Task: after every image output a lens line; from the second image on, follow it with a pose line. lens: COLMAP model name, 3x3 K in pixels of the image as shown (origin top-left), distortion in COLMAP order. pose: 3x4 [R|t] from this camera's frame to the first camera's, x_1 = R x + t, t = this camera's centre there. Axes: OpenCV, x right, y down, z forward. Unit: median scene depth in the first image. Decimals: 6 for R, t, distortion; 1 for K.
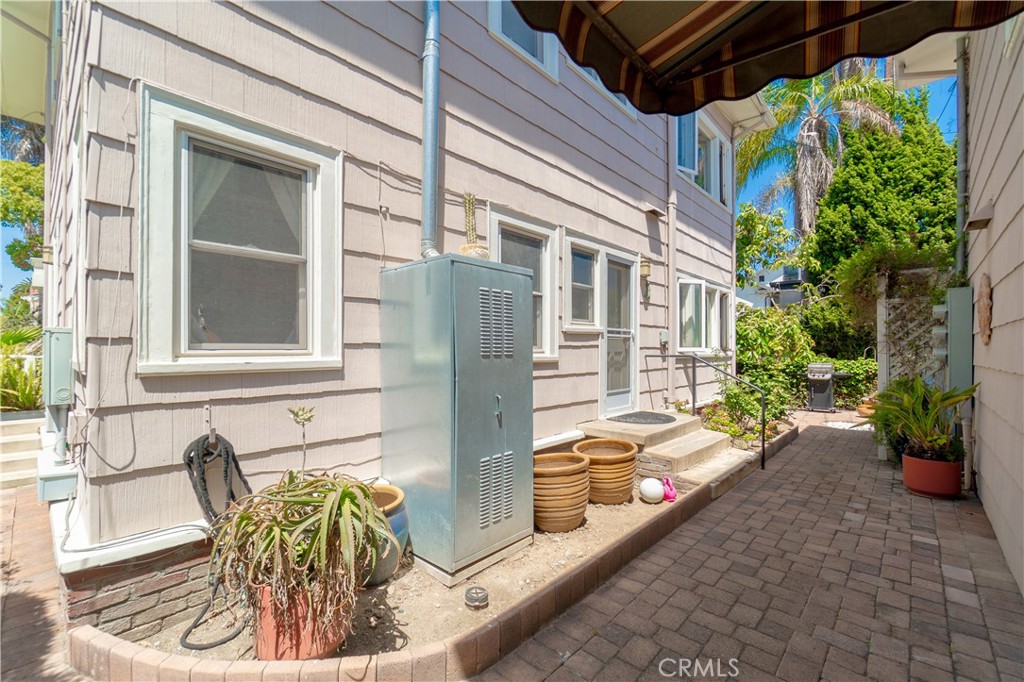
lens RADIAL K [[440.3, 0, 512.0], [0, 440.3, 341.0], [0, 0, 1]] dist [-0.028106, 0.023685]
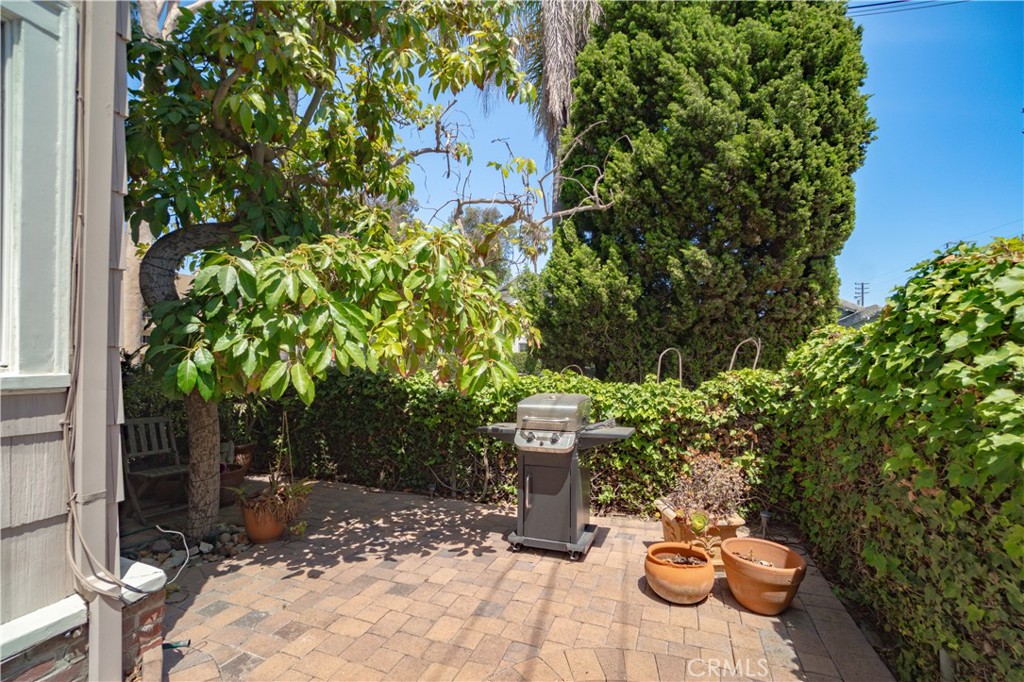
lens RADIAL K [[449.8, 0, 512.0], [0, 449.8, 341.0], [0, 0, 1]] dist [-0.048475, 0.000575]
pose [[0.925406, 0.012791, 0.378761, 0.542334], [-0.005930, 0.999797, -0.019277, 0.015986], [-0.378931, 0.015593, 0.925294, 0.690238]]
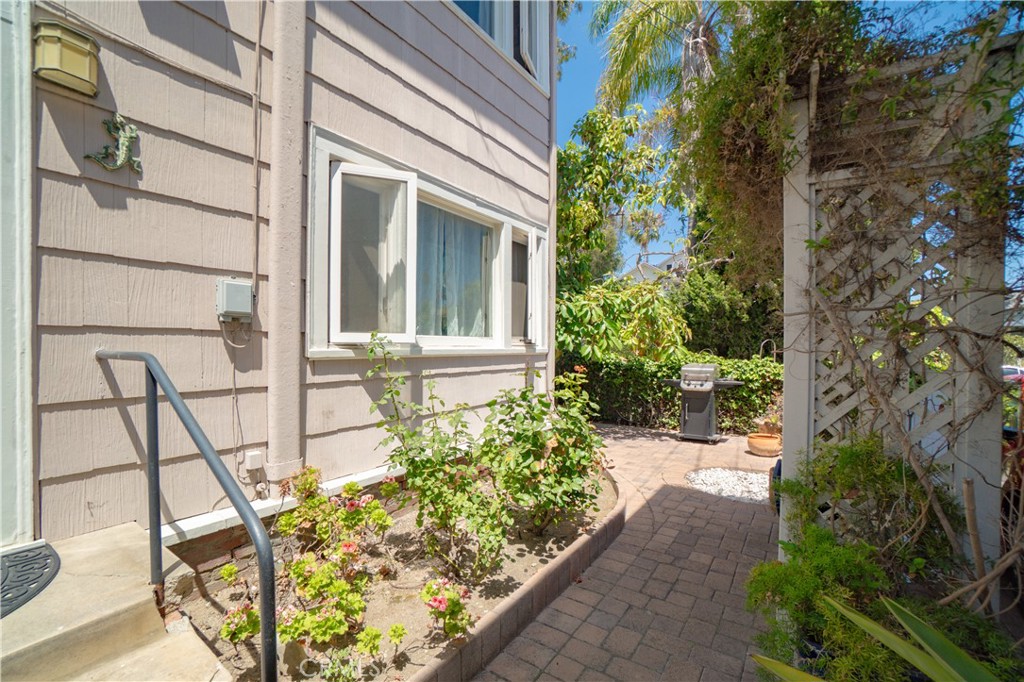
lens RADIAL K [[449.8, 0, 512.0], [0, 449.8, 341.0], [0, 0, 1]] dist [-0.048475, 0.000575]
pose [[0.987440, 0.009439, 0.157715, 0.331004], [-0.012100, 0.999800, 0.015922, 0.009840], [-0.157533, -0.017630, 0.987356, 0.399883]]
